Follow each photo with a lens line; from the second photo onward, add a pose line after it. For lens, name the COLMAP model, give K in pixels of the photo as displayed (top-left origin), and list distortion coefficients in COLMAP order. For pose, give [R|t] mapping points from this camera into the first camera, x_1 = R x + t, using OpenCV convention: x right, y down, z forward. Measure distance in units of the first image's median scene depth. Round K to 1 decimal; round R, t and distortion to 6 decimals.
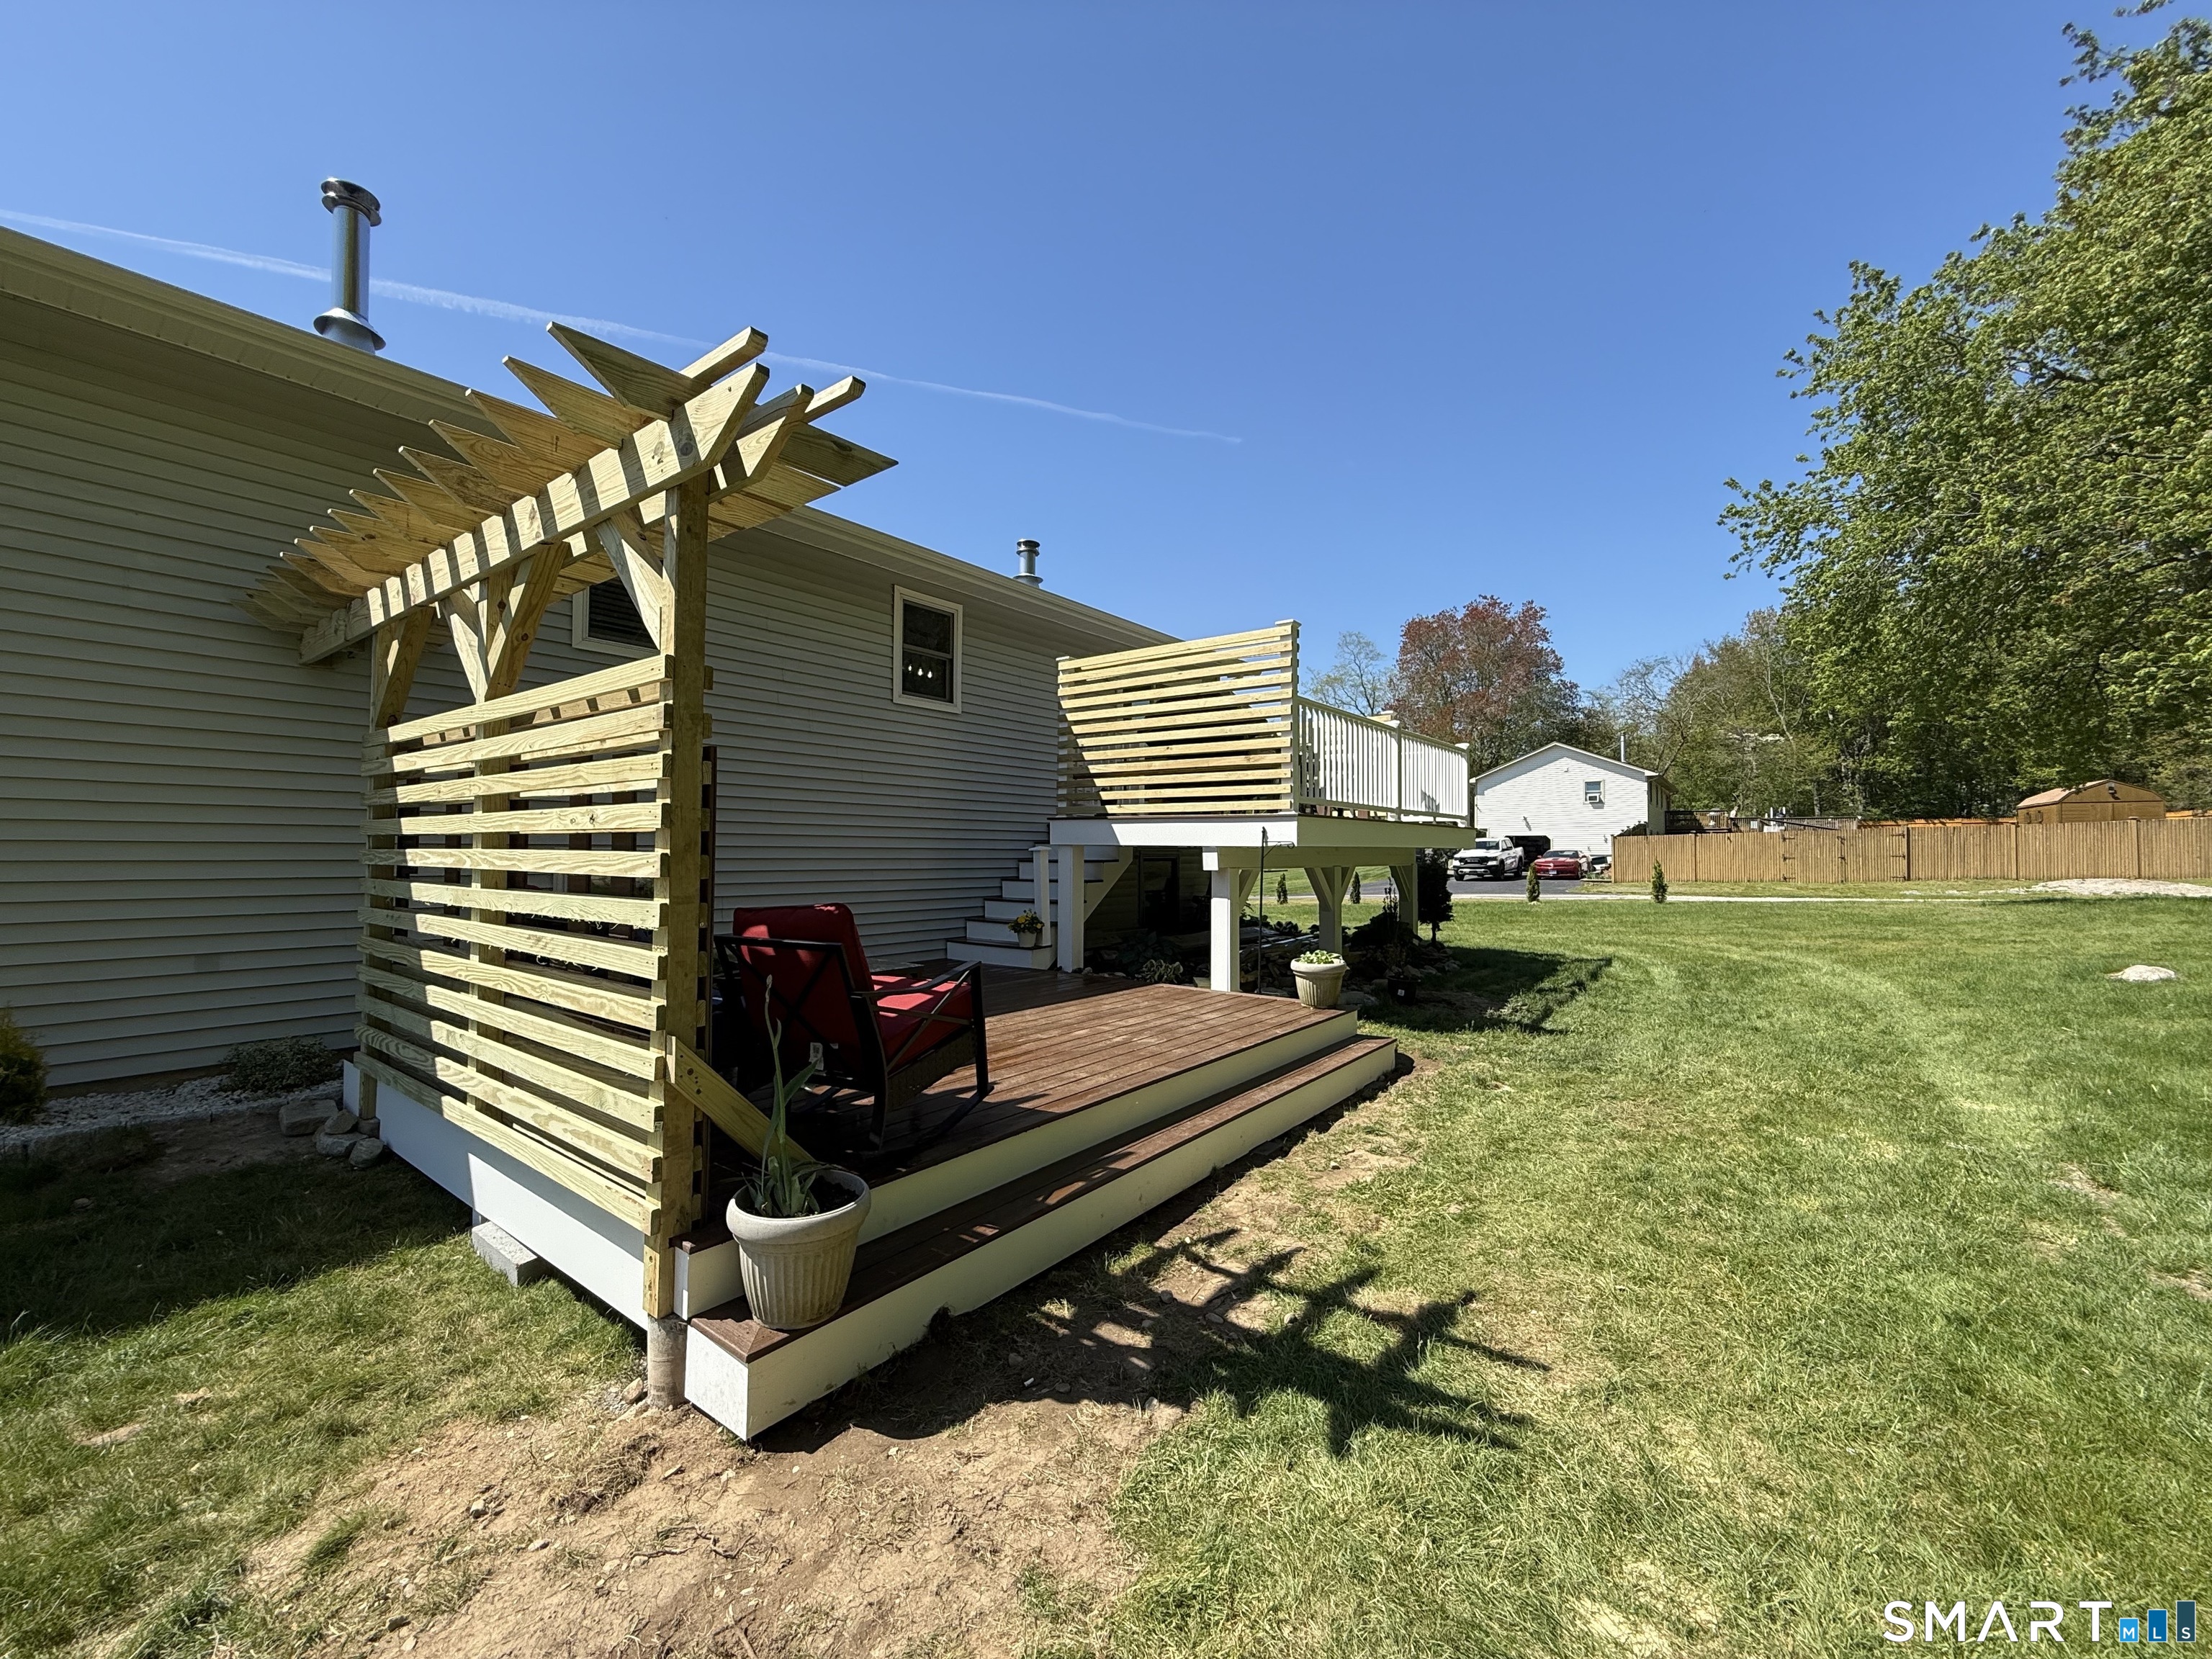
lens RADIAL K [[880.3, 0, 1106.0], [0, 880.3, 829.5], [0, 0, 1]] dist [0.002007, 0.000085]
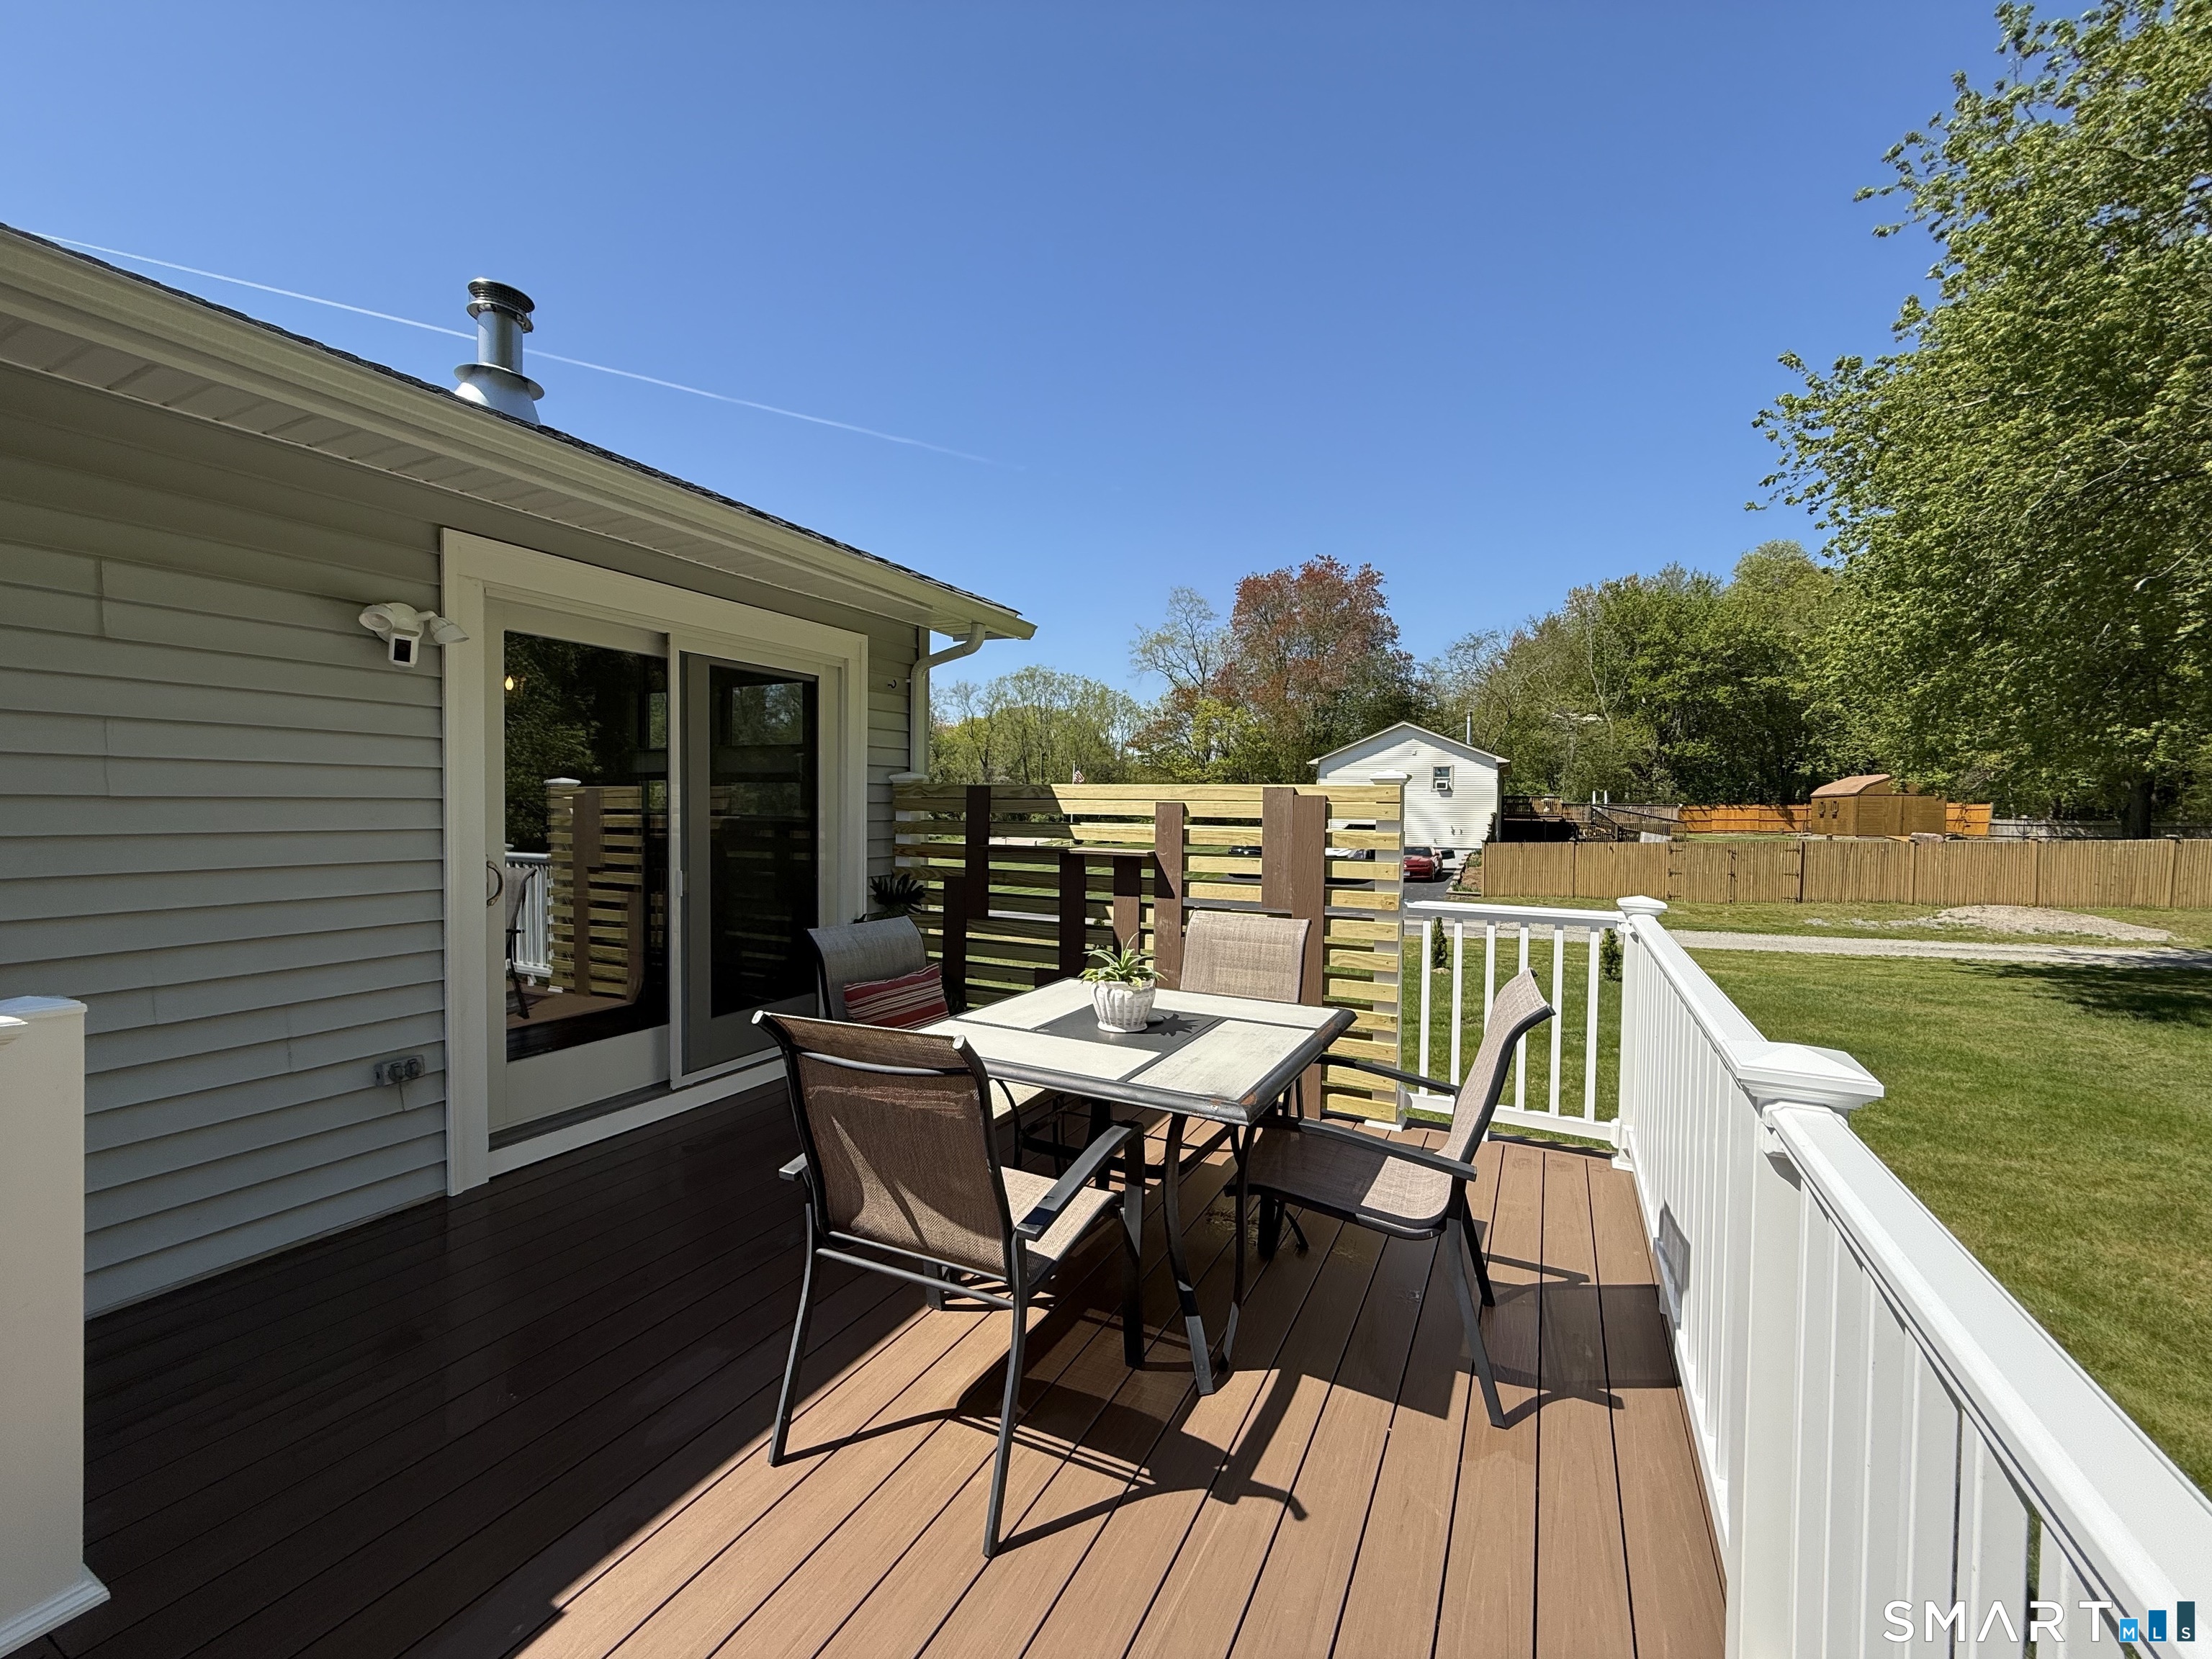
lens RADIAL K [[880.3, 0, 1106.0], [0, 880.3, 829.5], [0, 0, 1]] dist [0.002007, 0.000085]
pose [[0.981208, 0.002703, 0.192936, 0.029996], [-0.012887, 0.998587, 0.051549, -0.023985], [-0.192524, -0.053066, 0.979856, 0.131841]]
